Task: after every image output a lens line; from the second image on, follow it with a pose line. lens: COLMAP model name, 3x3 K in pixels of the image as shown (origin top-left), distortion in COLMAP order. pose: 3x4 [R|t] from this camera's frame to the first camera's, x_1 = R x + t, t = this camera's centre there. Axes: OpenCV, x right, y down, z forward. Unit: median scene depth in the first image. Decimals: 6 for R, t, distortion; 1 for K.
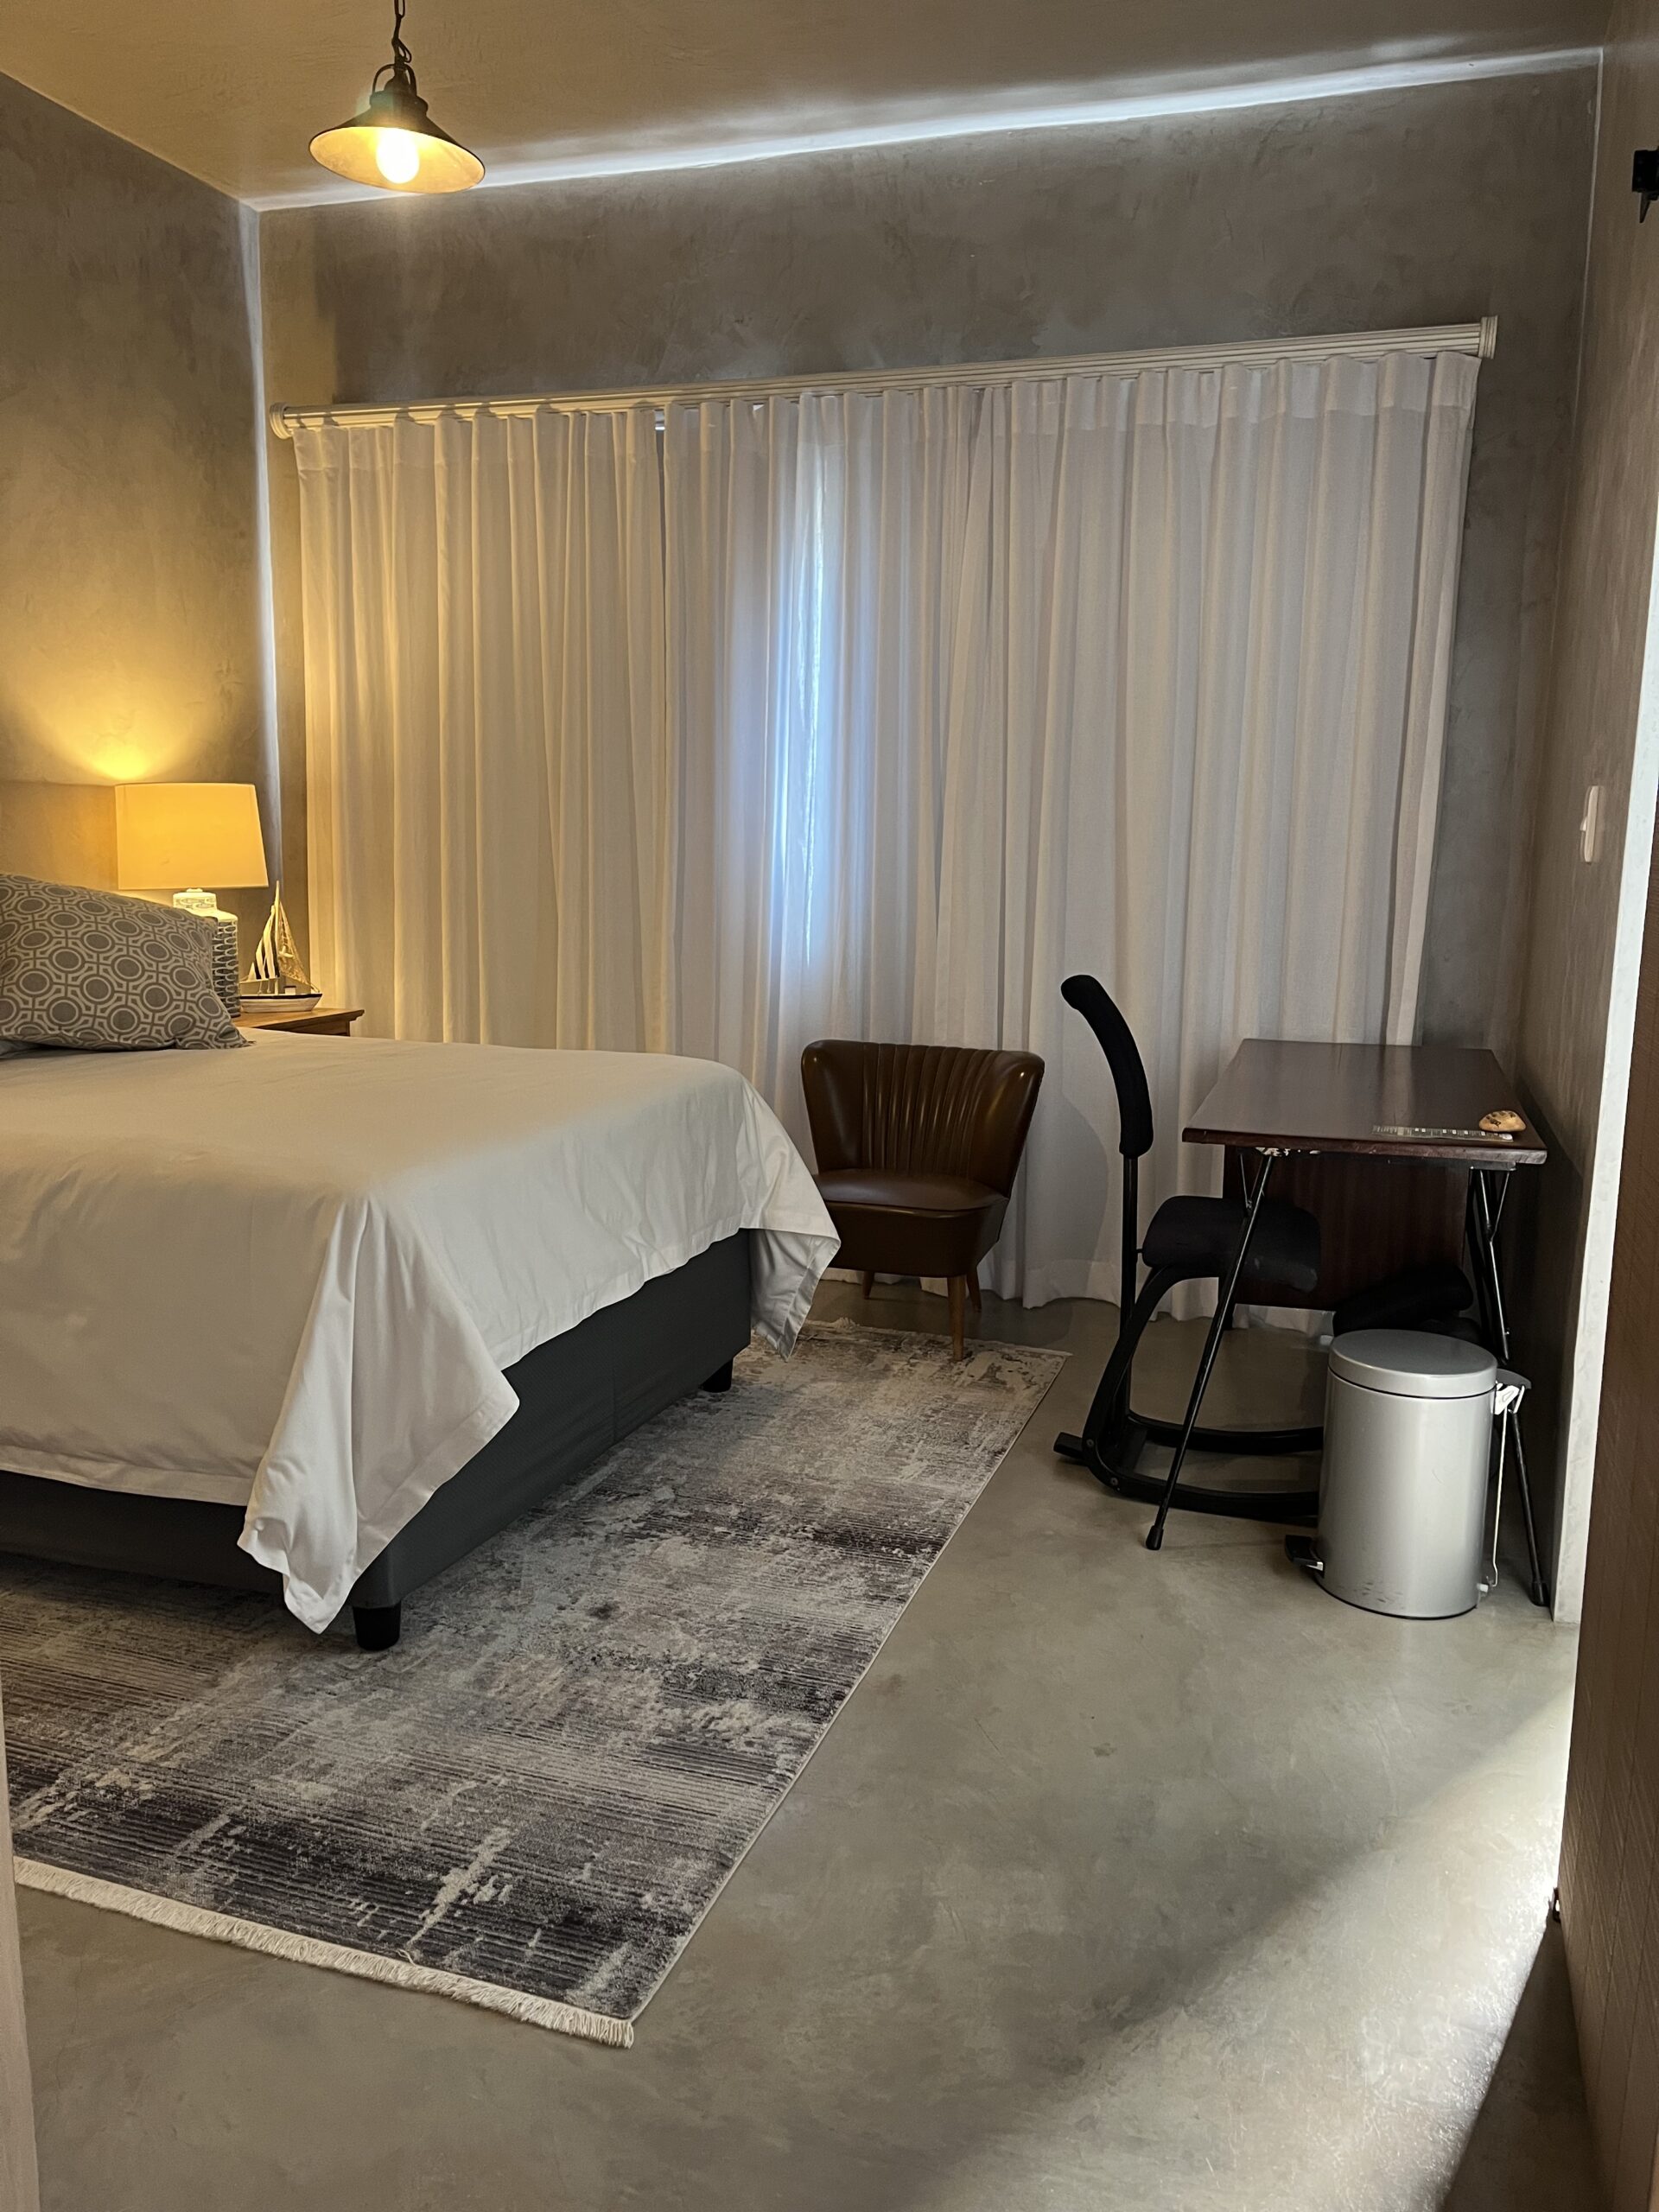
lens RADIAL K [[1681.5, 0, 849.2], [0, 1681.5, 1110.1], [0, 0, 1]] dist [0.058654, -0.077289]
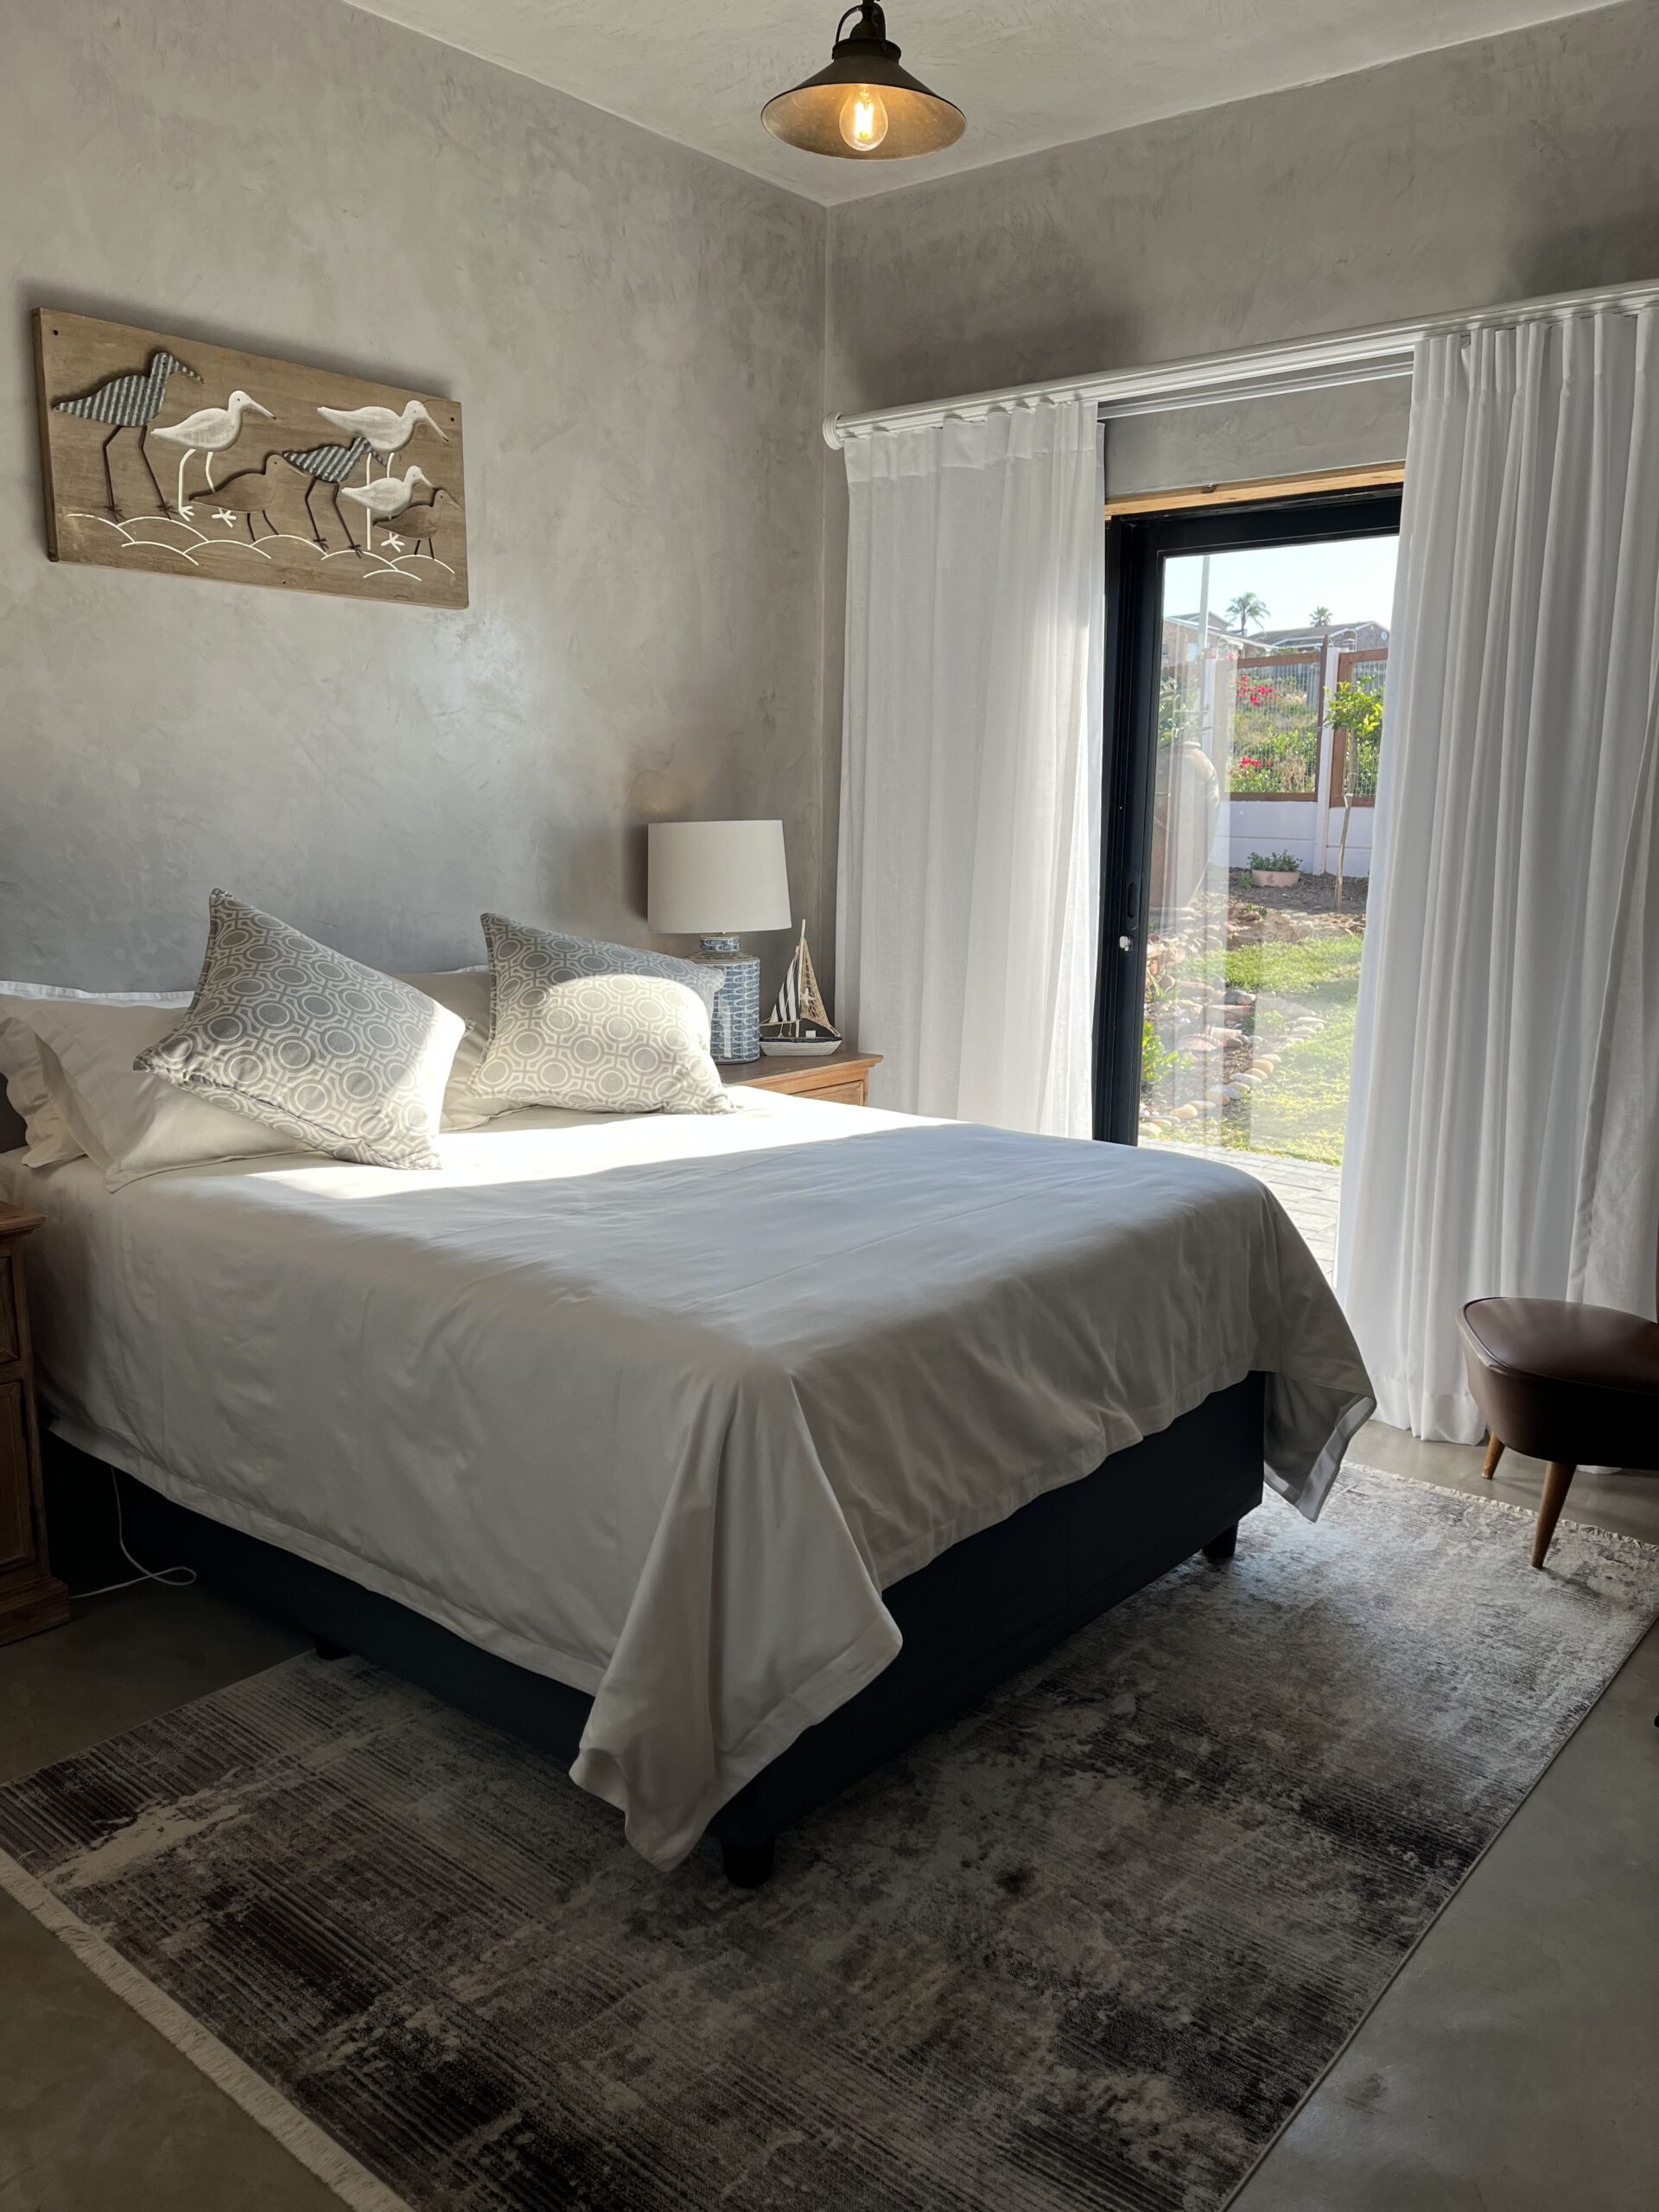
lens RADIAL K [[1681.5, 0, 839.9], [0, 1681.5, 1113.7], [0, 0, 1]] dist [0.058654, -0.077289]
pose [[0.932472, 0.056844, -0.356742, 0.048800], [-0.050173, 0.998350, 0.027934, -0.095155], [0.357741, -0.008149, 0.933785, 0.211902]]
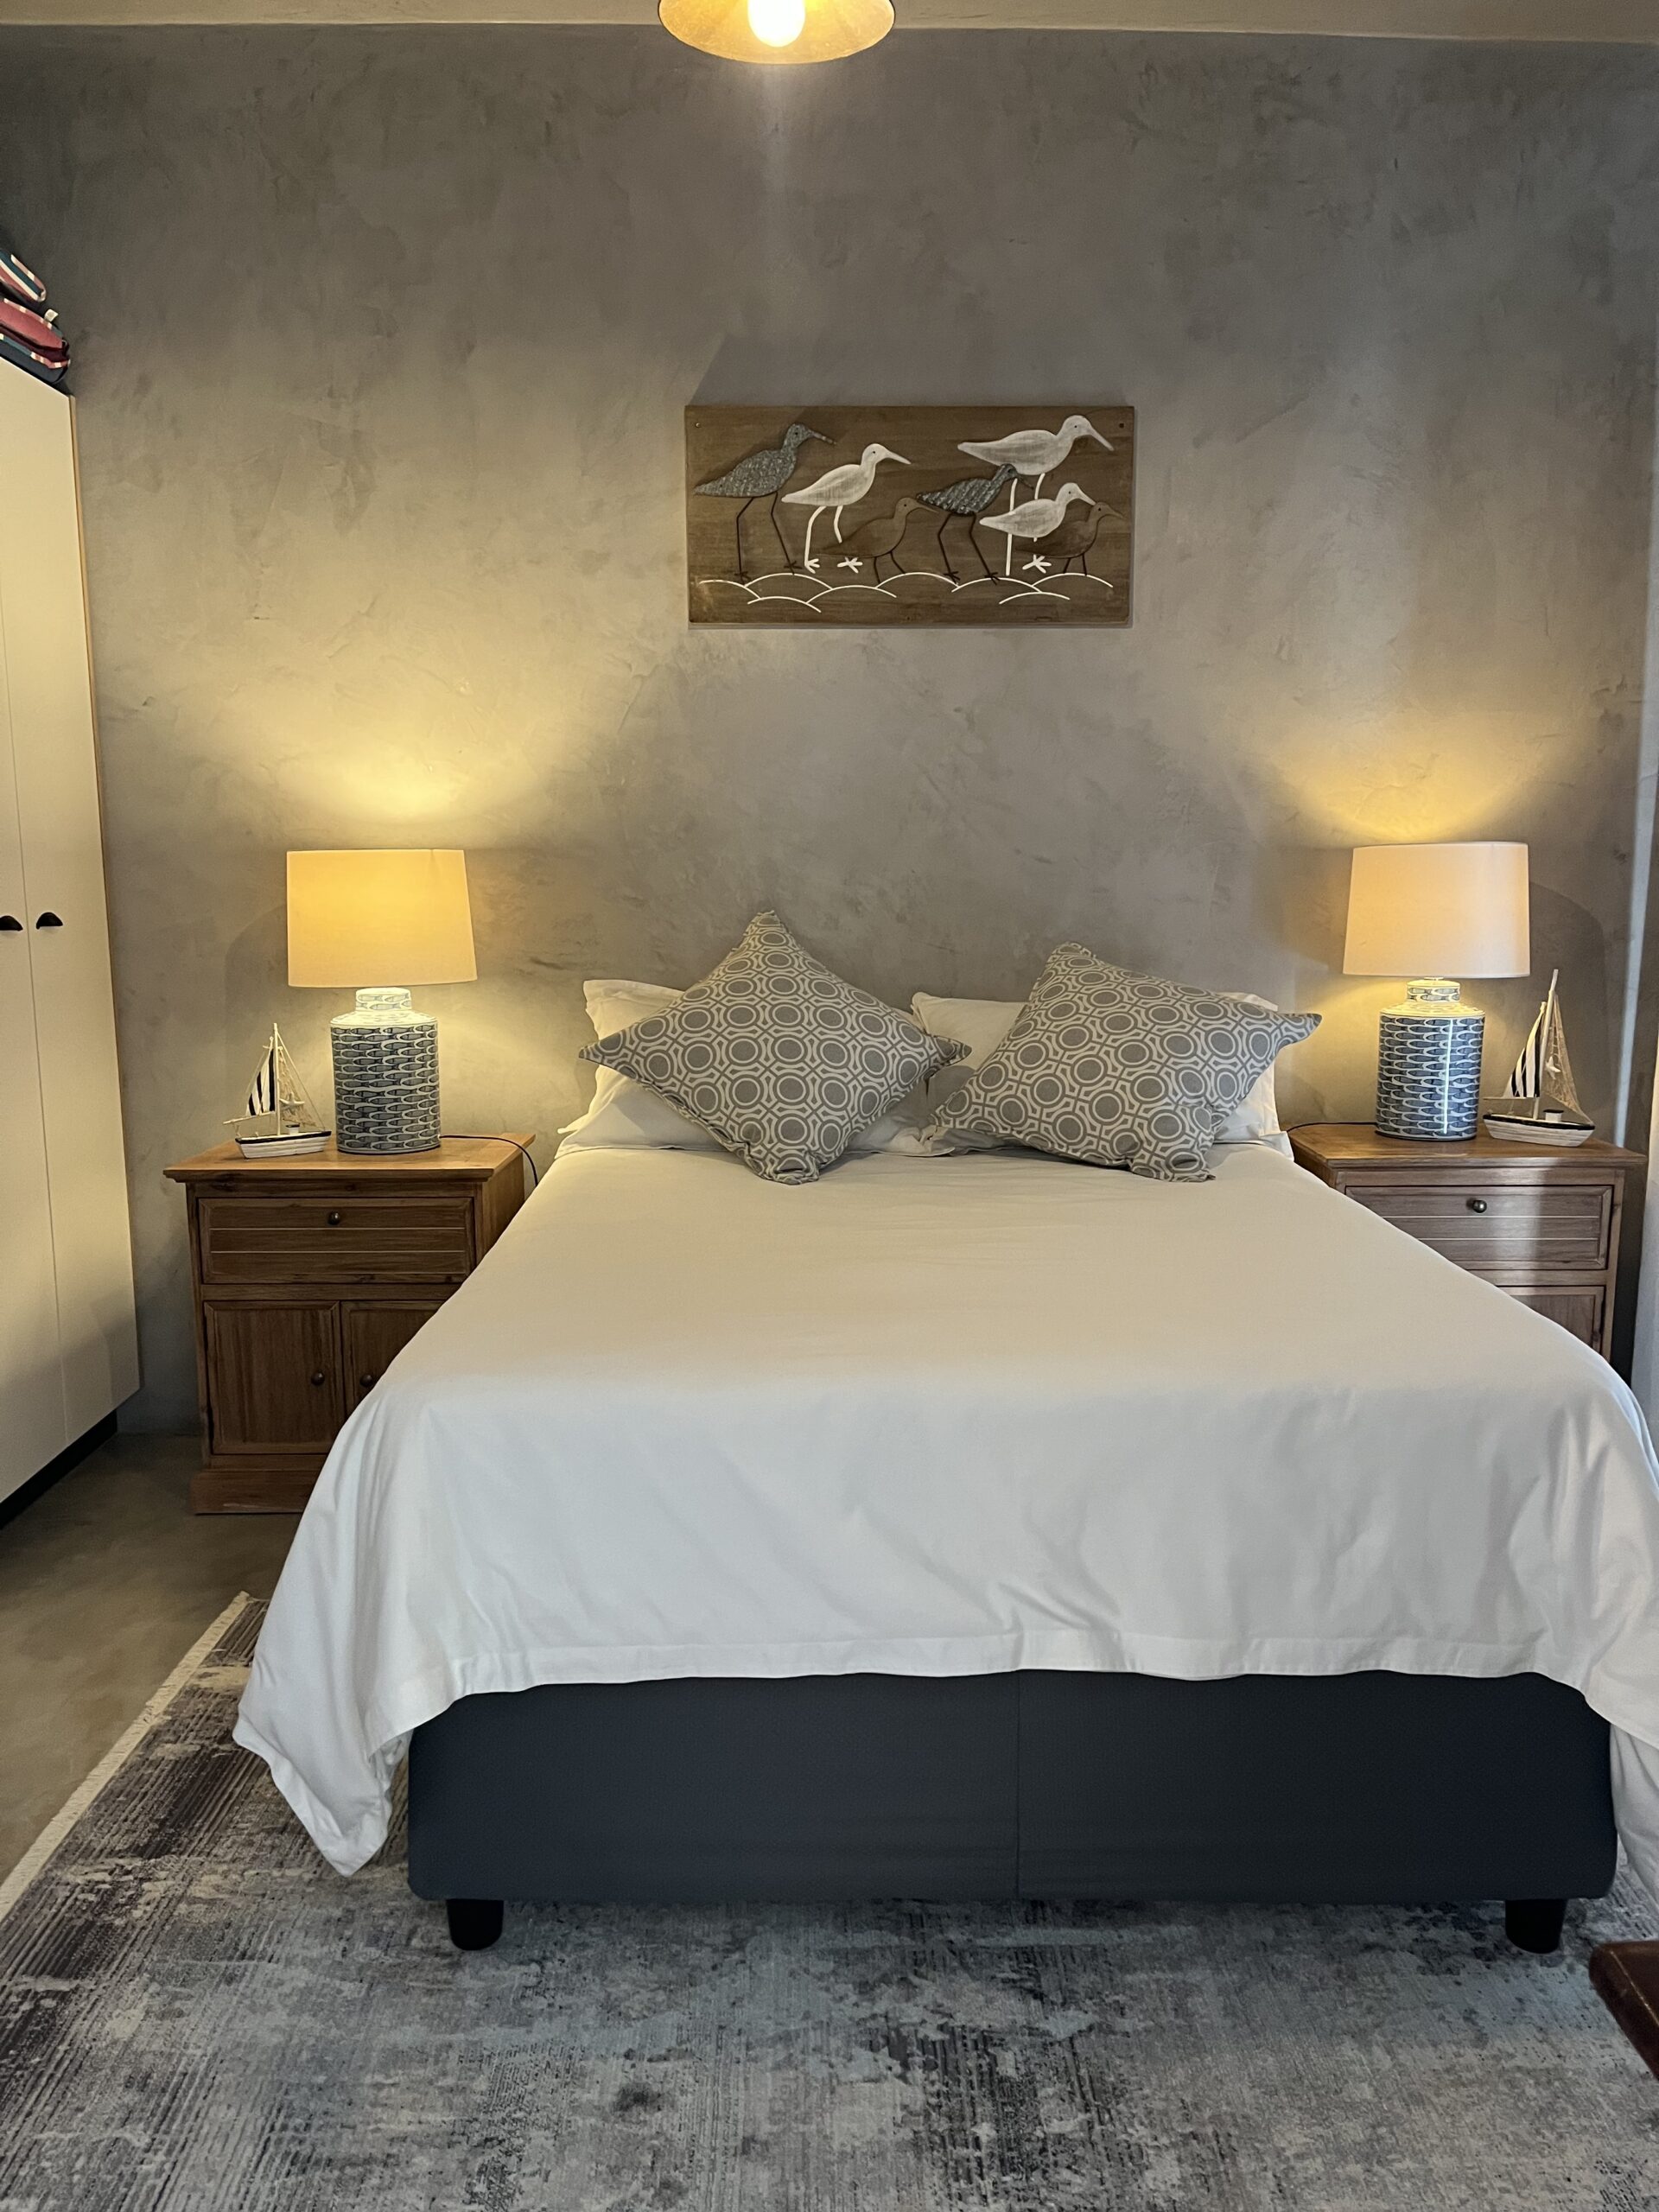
lens RADIAL K [[1681.5, 0, 836.2], [0, 1681.5, 1113.4], [0, 0, 1]] dist [0.058654, -0.077289]
pose [[0.326917, 0.131003, -0.935929, 0.476465], [-0.144725, 0.985604, 0.087404, -0.166161], [0.933906, 0.106878, 0.341170, 0.822878]]
